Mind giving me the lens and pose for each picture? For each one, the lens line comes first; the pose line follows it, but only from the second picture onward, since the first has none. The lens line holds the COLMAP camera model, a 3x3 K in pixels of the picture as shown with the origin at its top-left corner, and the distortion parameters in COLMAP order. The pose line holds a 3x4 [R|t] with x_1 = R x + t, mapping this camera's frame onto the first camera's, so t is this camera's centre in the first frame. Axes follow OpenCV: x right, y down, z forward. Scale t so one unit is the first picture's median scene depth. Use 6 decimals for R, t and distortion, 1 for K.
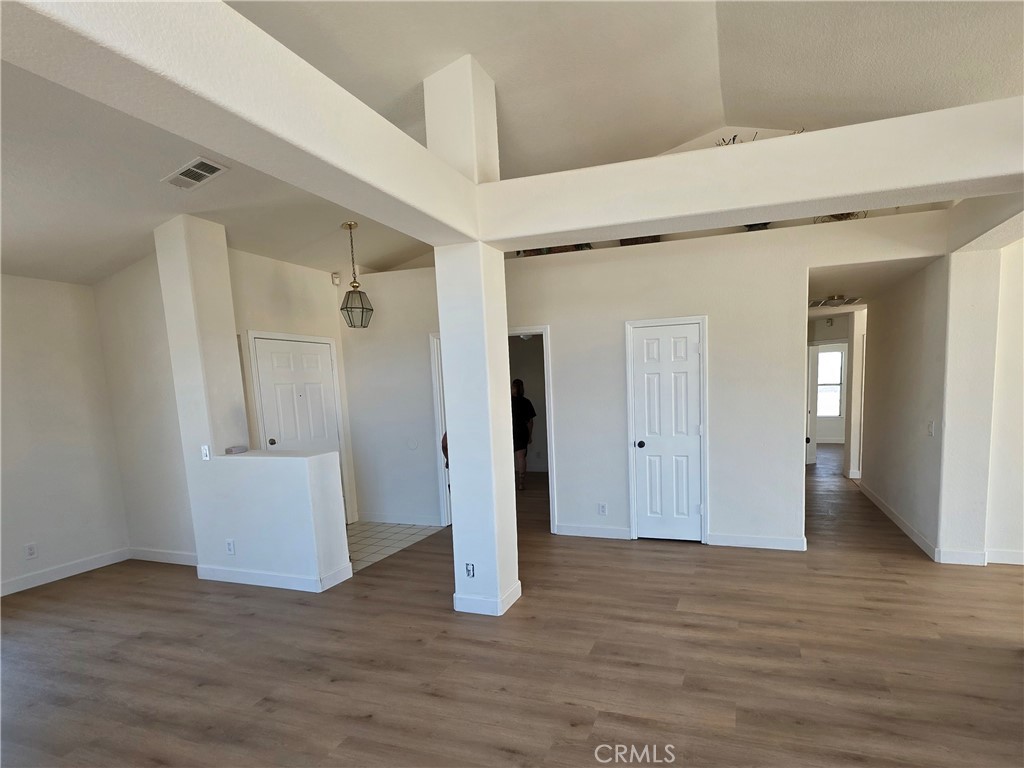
lens RADIAL K [[507.7, 0, 580.4], [0, 507.7, 444.5], [0, 0, 1]] dist [0.000507, 0.000276]
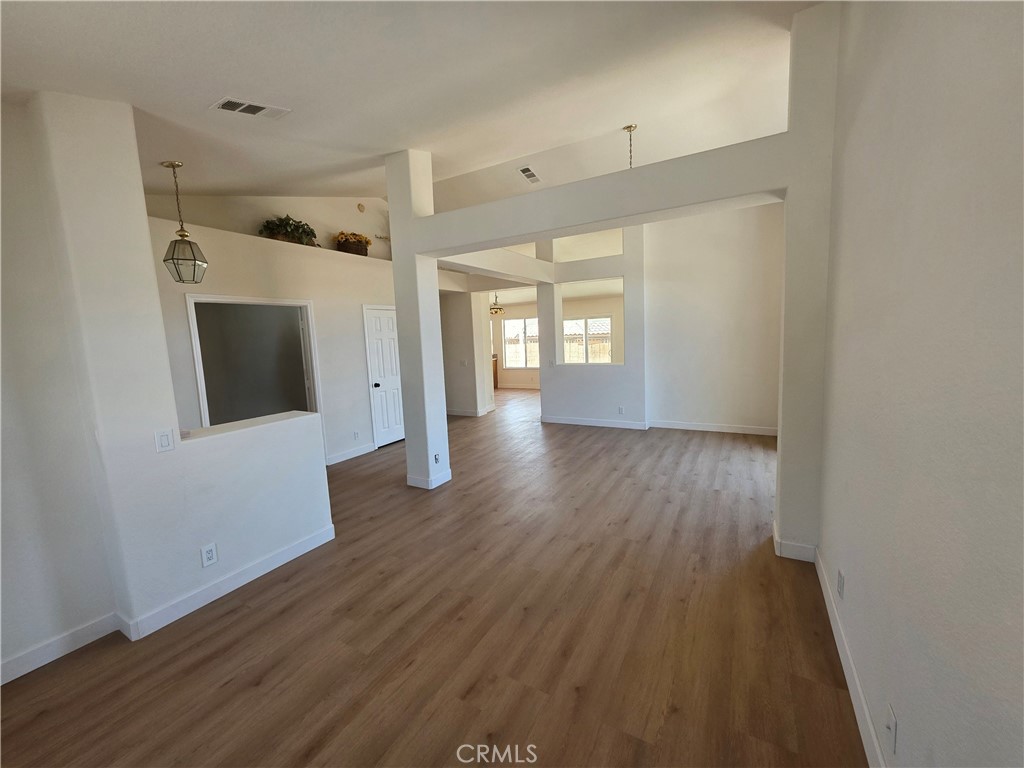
lens RADIAL K [[409.4, 0, 514.4], [0, 409.4, 379.4], [0, 0, 1]] dist [0.000358, -0.000278]
pose [[0.207293, -0.084067, 0.974660, -1.036037], [0.151830, 0.986993, 0.052839, -0.020495], [-0.966425, 0.137030, 0.217360, 0.336239]]
